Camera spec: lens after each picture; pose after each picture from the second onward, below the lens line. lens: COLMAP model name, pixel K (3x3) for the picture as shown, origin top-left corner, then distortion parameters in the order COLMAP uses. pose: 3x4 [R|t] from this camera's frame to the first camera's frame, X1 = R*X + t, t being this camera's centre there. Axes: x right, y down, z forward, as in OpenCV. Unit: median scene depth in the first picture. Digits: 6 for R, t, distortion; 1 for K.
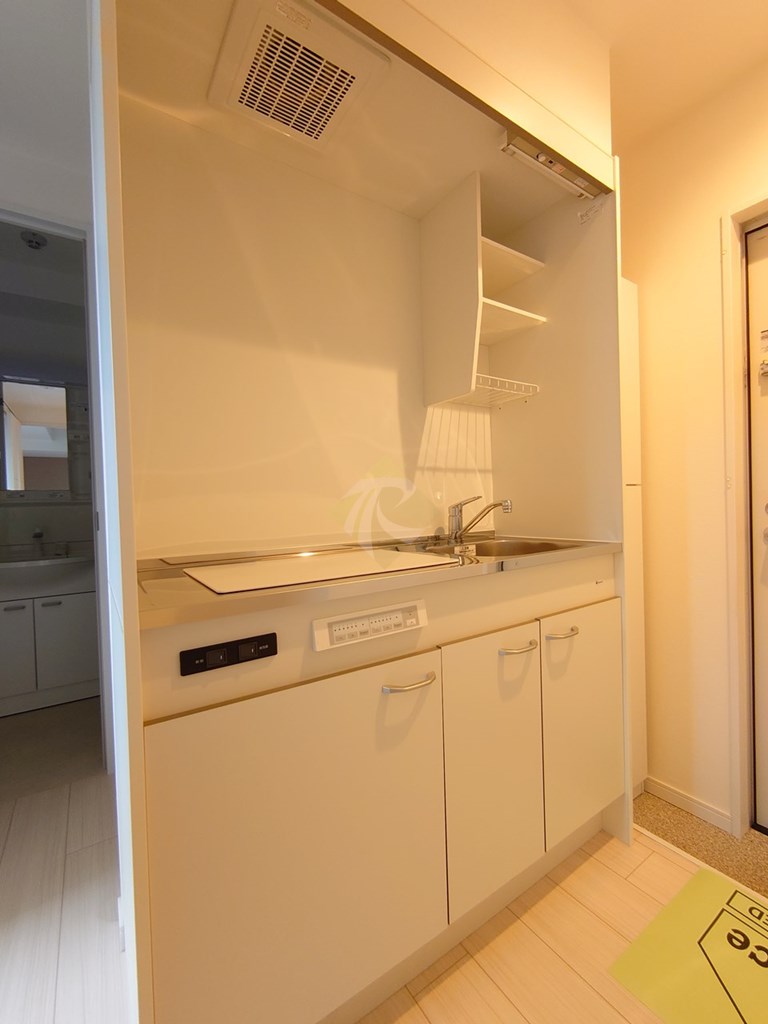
lens RADIAL K [[442.6, 0, 384.1], [0, 442.6, 509.7], [0, 0, 1]] dist [-0.006021, 0.001023]
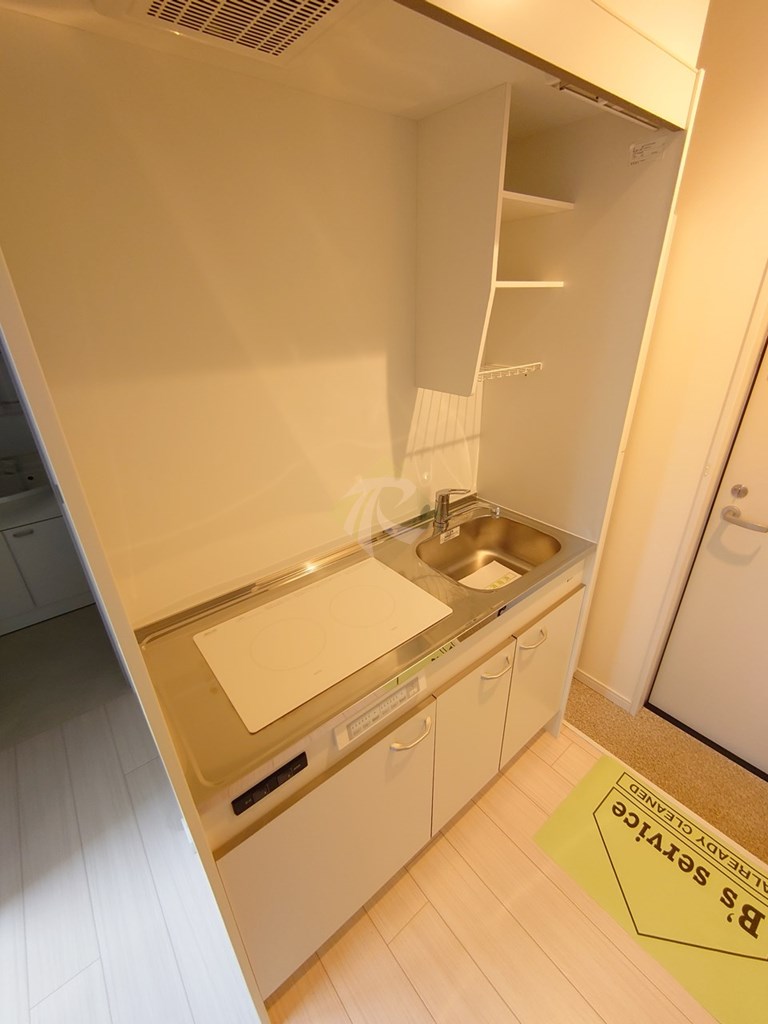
lens RADIAL K [[442.6, 0, 384.3], [0, 442.6, 510.2], [0, 0, 1]] dist [-0.006021, 0.001023]
pose [[0.995764, -0.034486, 0.085233, -0.058351], [-0.004514, 0.907545, 0.419932, -0.401019], [-0.091834, -0.418538, 0.903545, 0.099989]]
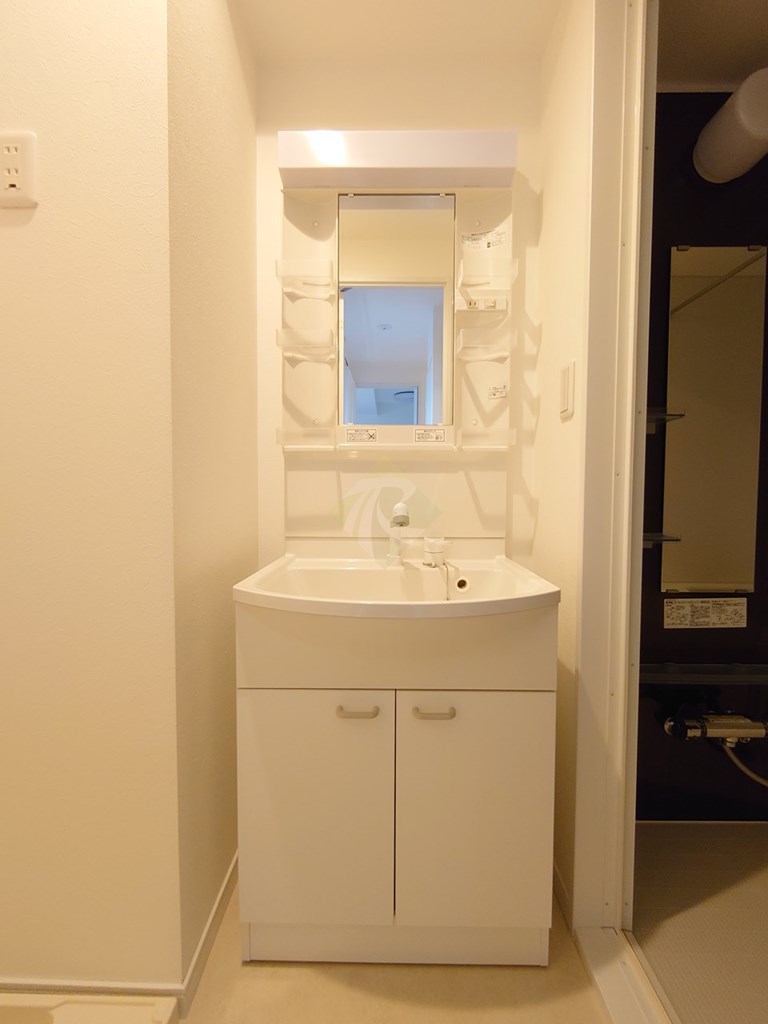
lens RADIAL K [[442.6, 0, 381.2], [0, 442.6, 512.3], [0, 0, 1]] dist [-0.006021, 0.001023]
pose [[0.818253, 0.057659, -0.571960, -0.946550], [-0.038201, 0.998212, 0.045979, 0.046456], [0.573588, -0.015772, 0.818992, 1.081209]]
